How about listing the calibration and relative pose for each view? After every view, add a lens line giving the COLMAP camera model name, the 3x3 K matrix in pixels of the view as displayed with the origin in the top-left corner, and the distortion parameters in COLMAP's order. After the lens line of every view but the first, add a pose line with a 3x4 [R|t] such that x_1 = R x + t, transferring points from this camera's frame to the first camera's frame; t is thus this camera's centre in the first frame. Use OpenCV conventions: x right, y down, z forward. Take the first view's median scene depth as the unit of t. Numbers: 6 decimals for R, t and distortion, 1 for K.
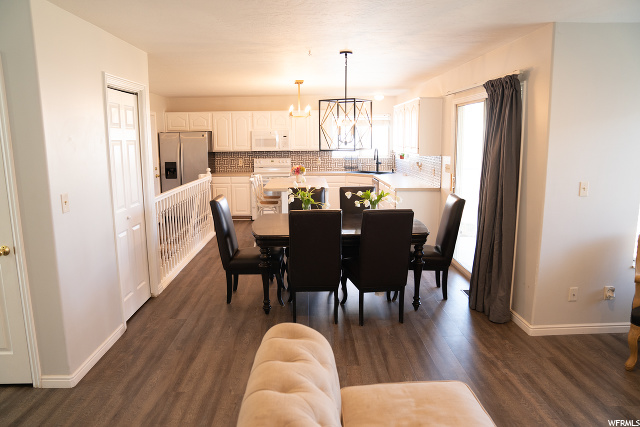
lens RADIAL K [[443.5, 0, 317.0], [0, 443.5, 216.3], [0, 0, 1]] dist [-0.143890, 0.106436]
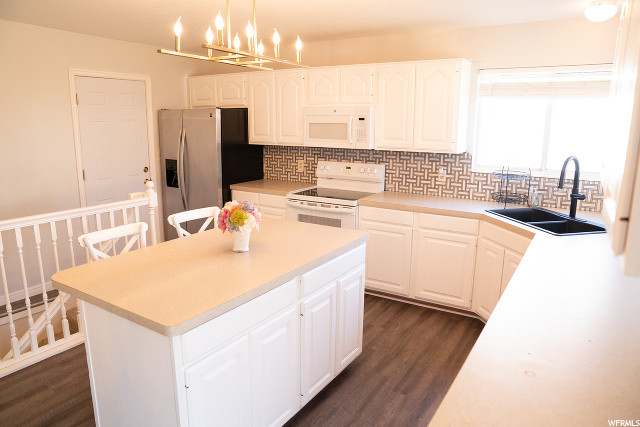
lens RADIAL K [[443.5, 0, 317.0], [0, 443.5, 216.3], [0, 0, 1]] dist [-0.143890, 0.106436]
pose [[0.833003, 0.126262, -0.538669, 0.163302], [-0.105558, 0.991997, 0.069284, -0.112414], [0.543106, -0.000853, 0.839664, 0.617386]]
